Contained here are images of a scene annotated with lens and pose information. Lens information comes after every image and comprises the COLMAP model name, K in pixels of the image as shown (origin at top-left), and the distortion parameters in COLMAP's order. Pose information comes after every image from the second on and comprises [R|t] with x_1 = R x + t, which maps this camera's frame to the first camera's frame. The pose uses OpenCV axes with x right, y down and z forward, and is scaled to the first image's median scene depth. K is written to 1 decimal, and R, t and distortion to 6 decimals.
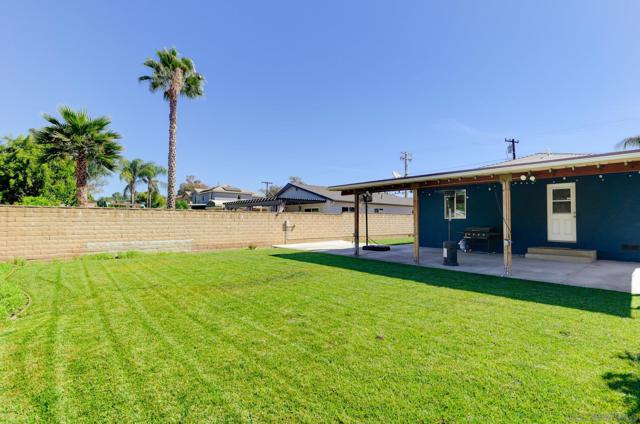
lens RADIAL K [[285.3, 0, 323.1], [0, 285.3, 216.7], [0, 0, 1]] dist [-0.001193, -0.000068]
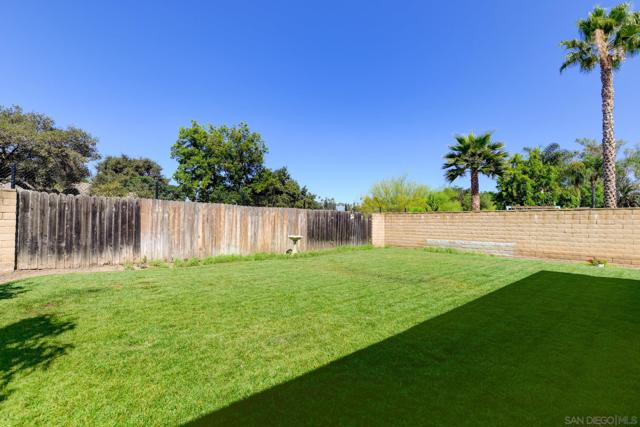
lens RADIAL K [[285.3, 0, 322.4], [0, 285.3, 213.4], [0, 0, 1]] dist [-0.001193, -0.000068]
pose [[0.020468, -0.035115, -0.999174, 0.419876], [0.003688, 0.999379, -0.035047, 0.014926], [0.999784, -0.002967, 0.020585, 0.379189]]
